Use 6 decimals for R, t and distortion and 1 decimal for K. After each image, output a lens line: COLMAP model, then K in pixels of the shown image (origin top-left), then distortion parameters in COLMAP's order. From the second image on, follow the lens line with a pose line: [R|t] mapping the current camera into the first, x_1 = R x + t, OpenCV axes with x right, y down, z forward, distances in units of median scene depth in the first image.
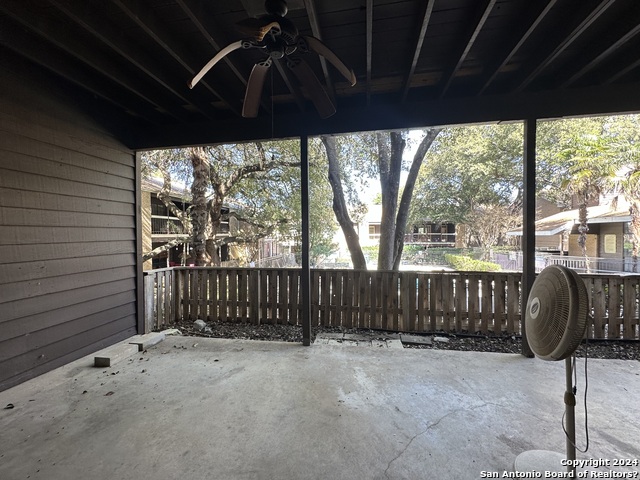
lens RADIAL K [[284.4, 0, 318.9], [0, 284.4, 240.2], [0, 0, 1]] dist [-0.000124, -0.000584]
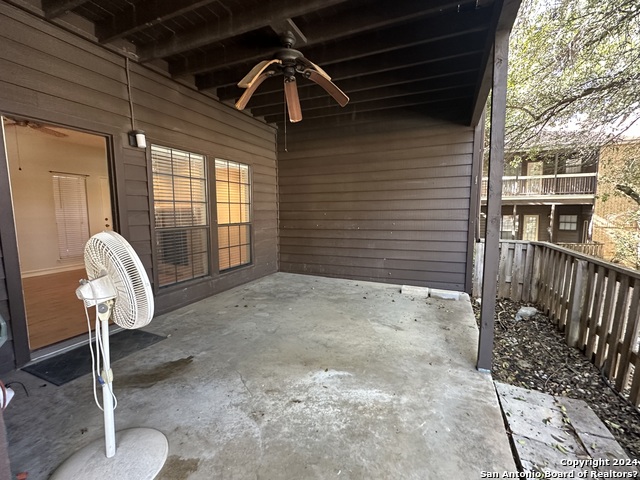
lens RADIAL K [[284.4, 0, 318.9], [0, 284.4, 240.2], [0, 0, 1]] dist [-0.000124, -0.000584]
pose [[-0.242375, 0.112087, -0.963686, 0.690398], [-0.014822, 0.992760, 0.119196, -0.001018], [0.970069, 0.043173, -0.238959, 0.830723]]
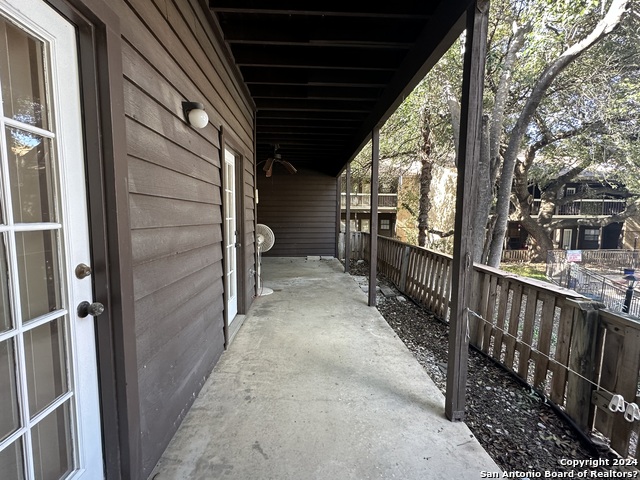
lens RADIAL K [[284.4, 0, 318.9], [0, 284.4, 240.2], [0, 0, 1]] dist [-0.000124, -0.000584]
pose [[0.221283, 0.098885, -0.970183, 1.866867], [-0.031443, 0.995052, 0.094248, -0.024144], [0.974703, 0.009650, 0.223297, 0.419121]]
